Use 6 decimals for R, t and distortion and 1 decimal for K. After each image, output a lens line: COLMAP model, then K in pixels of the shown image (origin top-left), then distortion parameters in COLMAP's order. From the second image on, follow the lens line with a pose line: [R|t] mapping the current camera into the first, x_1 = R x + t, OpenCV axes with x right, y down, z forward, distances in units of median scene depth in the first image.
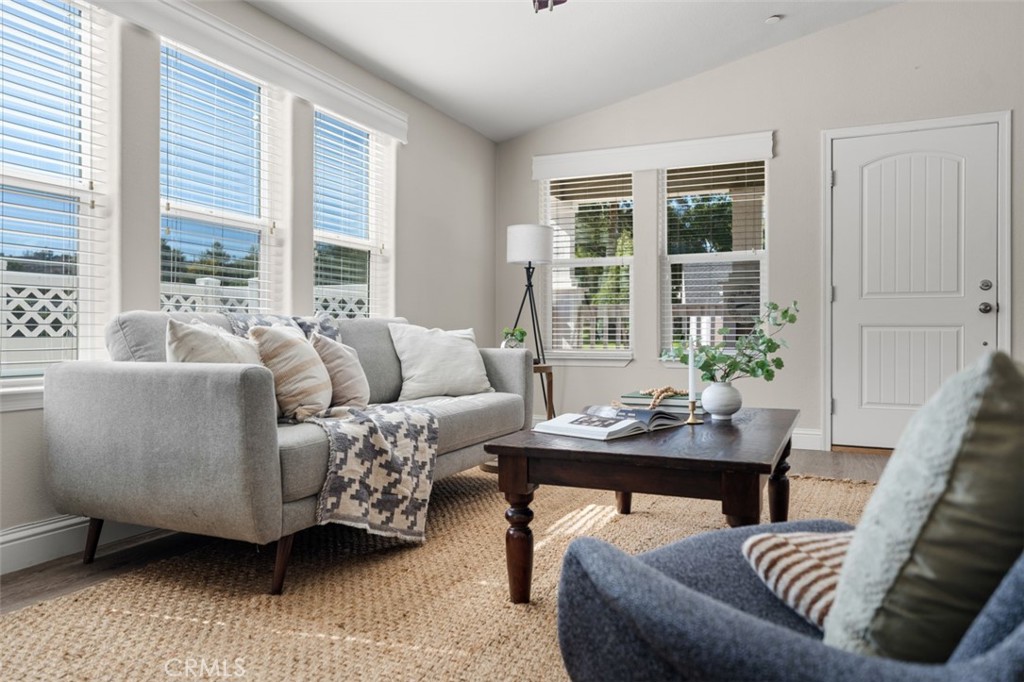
lens RADIAL K [[721.7, 0, 511.9], [0, 721.7, 332.0], [0, 0, 1]] dist [-0.001335, 0.002346]
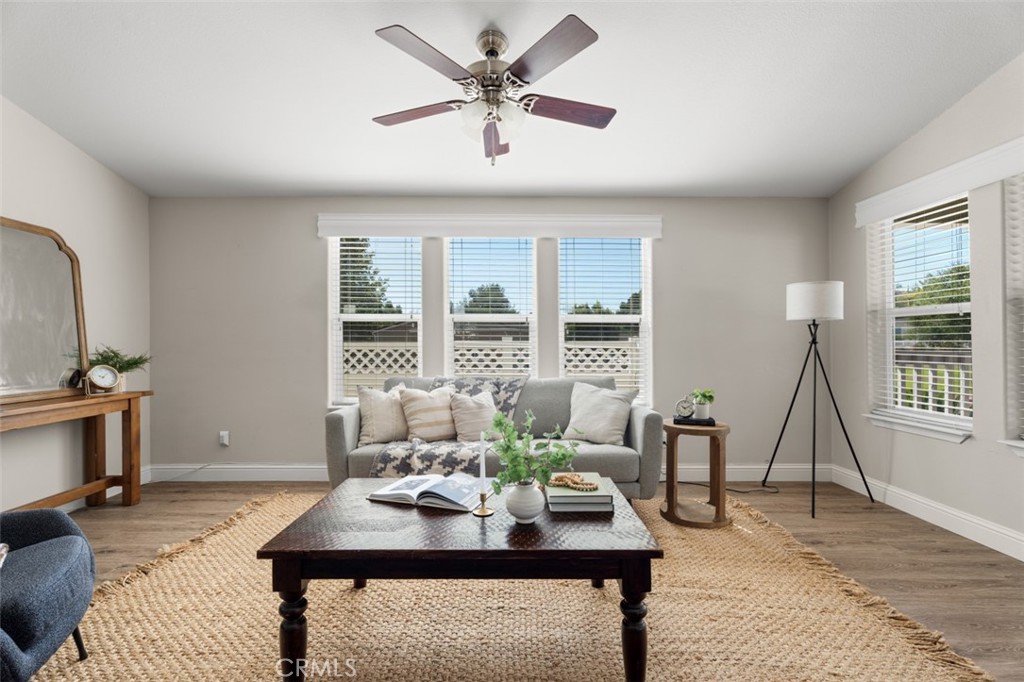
lens RADIAL K [[459.1, 0, 494.9], [0, 459.1, 342.0], [0, 0, 1]] dist [0.007465, -0.003004]
pose [[0.407408, -0.000906, -0.913246, 0.871201], [-0.000867, 0.999999, -0.001379, -0.131619], [0.913246, 0.001353, 0.407407, 0.708327]]
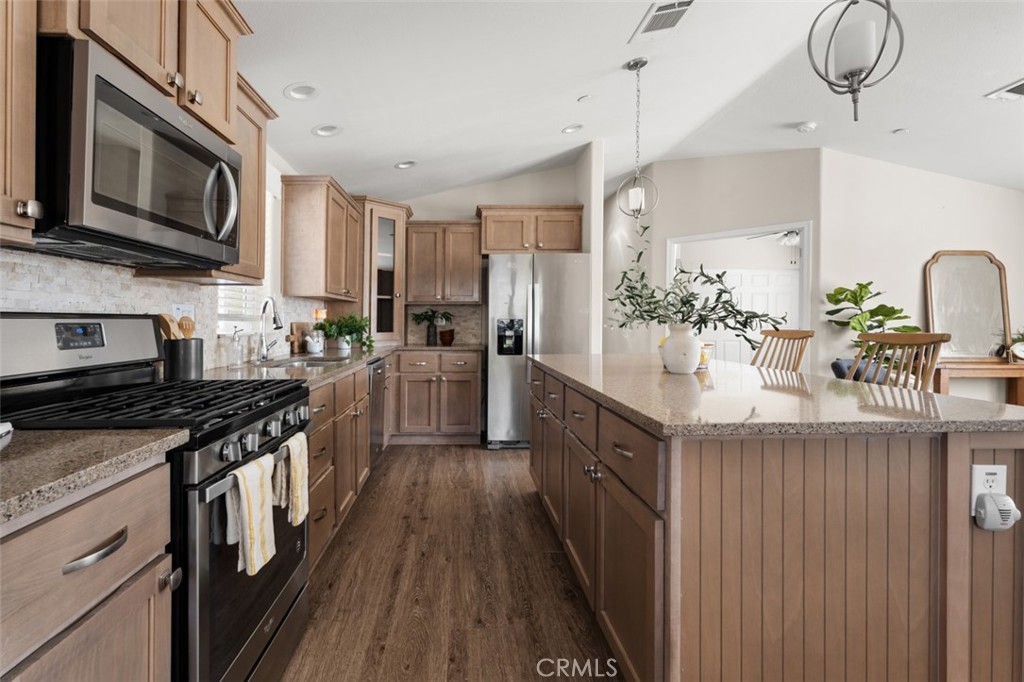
lens RADIAL K [[485.0, 0, 463.6], [0, 485.0, 322.8], [0, 0, 1]] dist [-0.000821, -0.002352]
pose [[-0.912377, -0.002217, -0.409346, 1.918371], [-0.006109, 0.999948, 0.008201, -0.144204], [0.409306, 0.009984, -0.912342, 1.027615]]
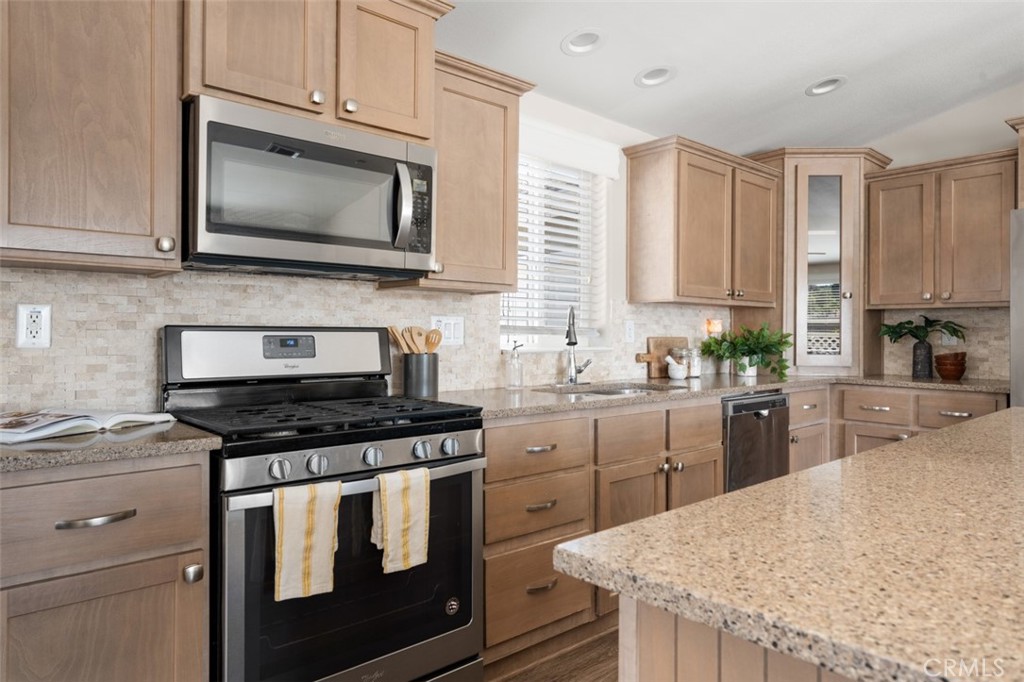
lens RADIAL K [[655.5, 0, 507.1], [0, 655.5, 325.5], [0, 0, 1]] dist [-0.011475, 0.005694]
pose [[-0.910812, -0.005776, 0.412782, 1.473494], [-0.007848, 0.999964, -0.003326, -0.148915], [-0.412747, -0.006269, -0.910824, 0.982053]]
